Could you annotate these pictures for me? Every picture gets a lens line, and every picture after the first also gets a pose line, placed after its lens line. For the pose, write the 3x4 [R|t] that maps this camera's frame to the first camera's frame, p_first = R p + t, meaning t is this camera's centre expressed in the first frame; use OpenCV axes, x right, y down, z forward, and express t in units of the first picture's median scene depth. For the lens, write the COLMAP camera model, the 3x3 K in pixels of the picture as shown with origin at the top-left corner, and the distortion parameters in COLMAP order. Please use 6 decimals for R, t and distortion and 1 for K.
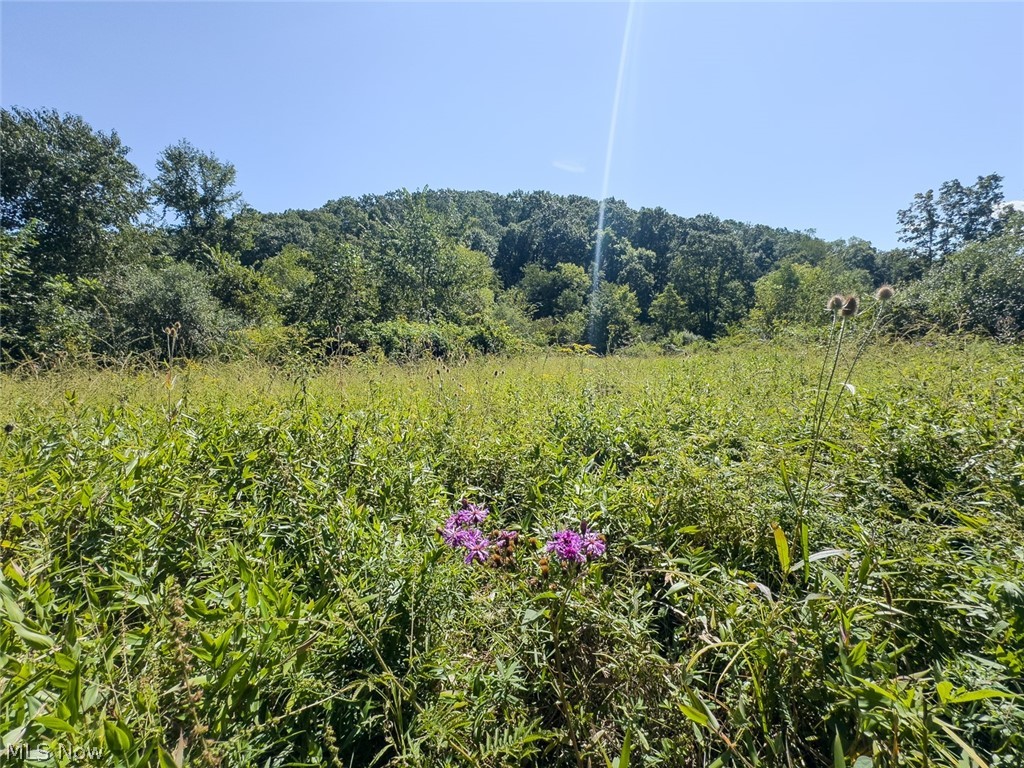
lens RADIAL K [[411.7, 0, 514.8], [0, 411.7, 379.3], [0, 0, 1]] dist [-0.001705, -0.000125]
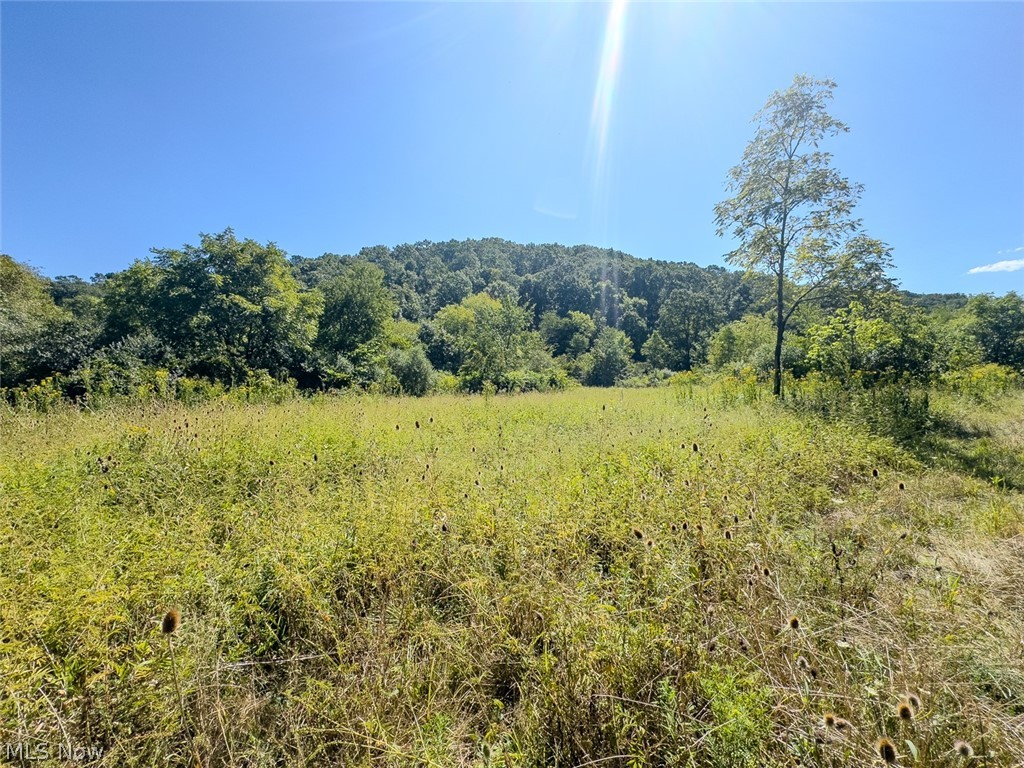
lens RADIAL K [[411.7, 0, 508.5], [0, 411.7, 387.7], [0, 0, 1]] dist [-0.001705, -0.000125]
pose [[0.999929, 0.001188, -0.011867, -0.071618], [-0.001708, 0.999035, -0.043894, 0.007384], [0.011803, 0.043911, 0.998966, -0.275593]]
